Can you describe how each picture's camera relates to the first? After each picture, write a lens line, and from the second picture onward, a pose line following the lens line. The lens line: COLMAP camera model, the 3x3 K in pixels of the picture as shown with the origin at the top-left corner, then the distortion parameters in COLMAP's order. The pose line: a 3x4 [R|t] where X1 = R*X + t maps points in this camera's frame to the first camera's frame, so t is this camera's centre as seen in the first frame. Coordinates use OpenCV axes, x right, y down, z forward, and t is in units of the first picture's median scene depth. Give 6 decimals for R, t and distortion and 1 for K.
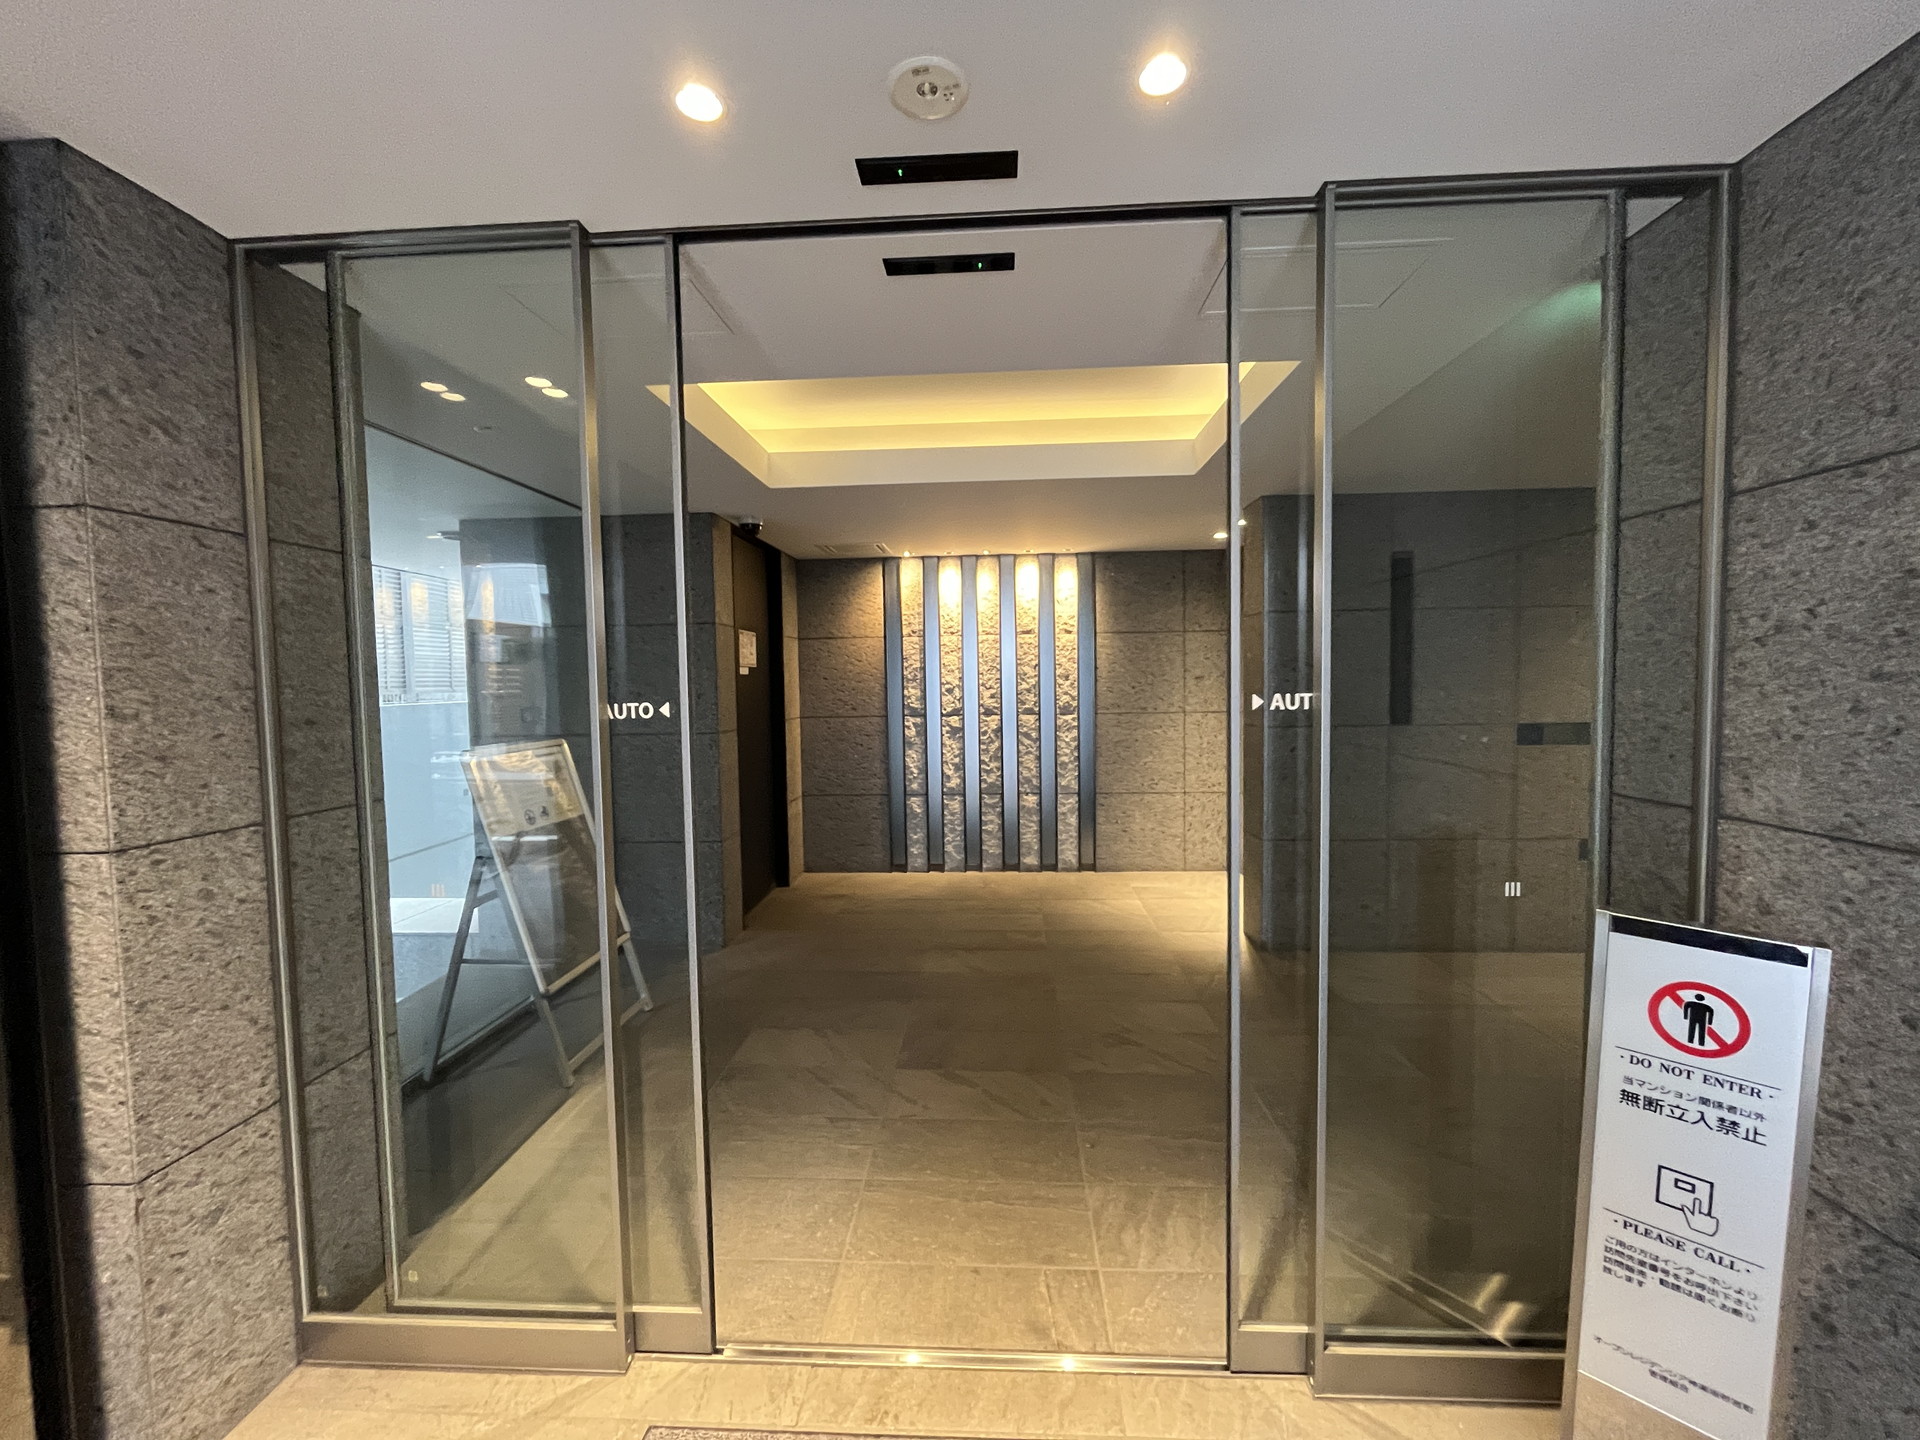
lens RADIAL K [[774.3, 0, 960.0], [0, 774.3, 720.0], [0, 0, 1]] dist [-0.003848, -0.000289]
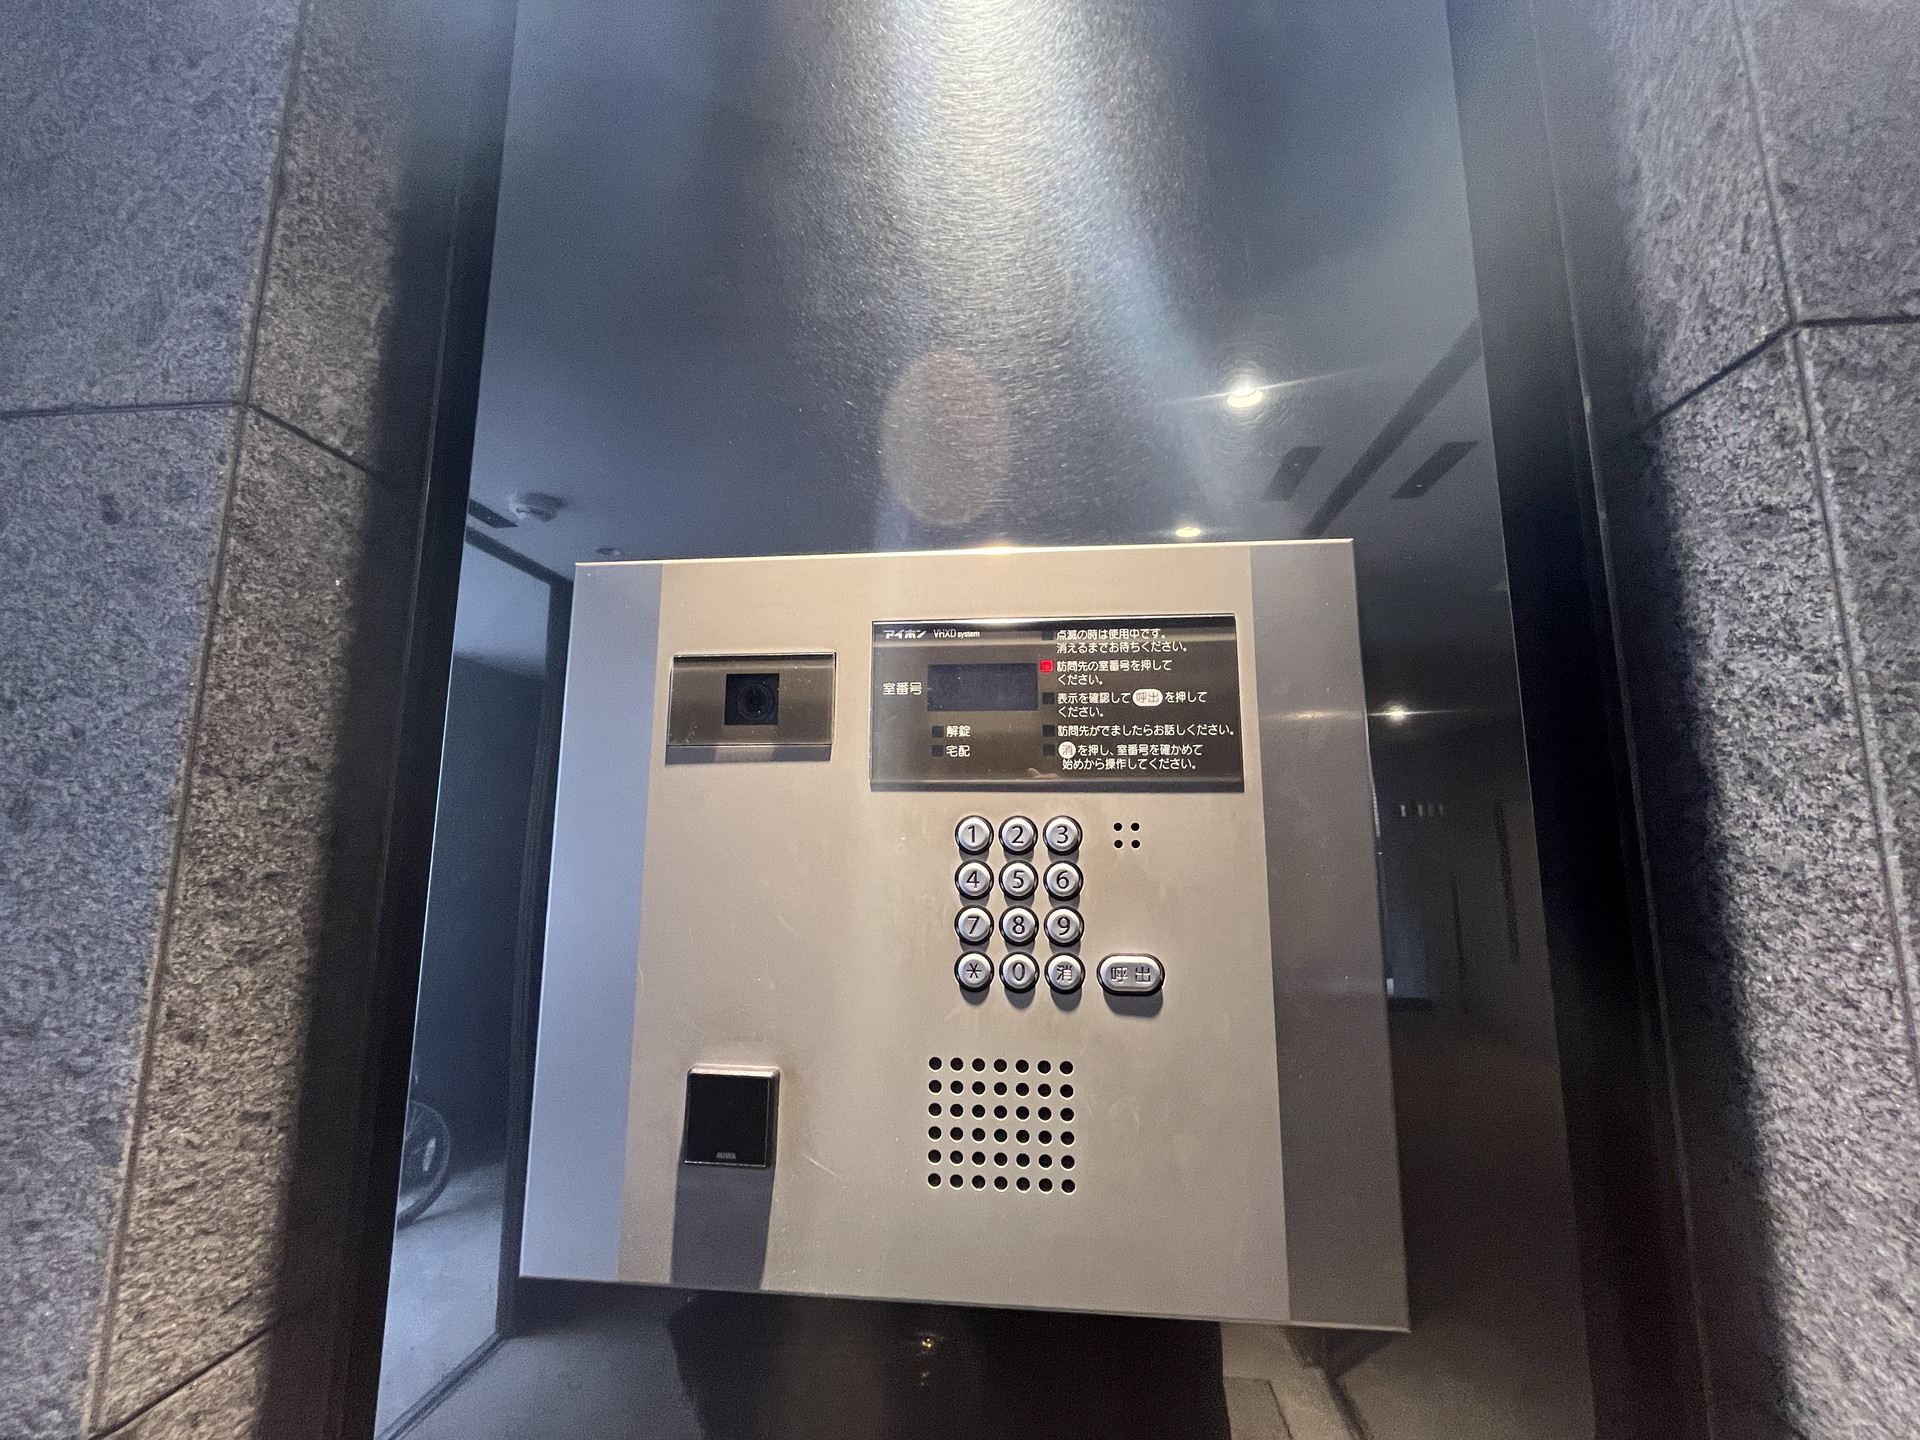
lens RADIAL K [[774.3, 0, 960.0], [0, 774.3, 720.0], [0, 0, 1]] dist [-0.003848, -0.000289]
pose [[-0.042494, -0.134451, -0.990009, -0.817912], [-0.056541, 0.989639, -0.131974, -0.054544], [0.997496, 0.050368, -0.049656, 0.671355]]
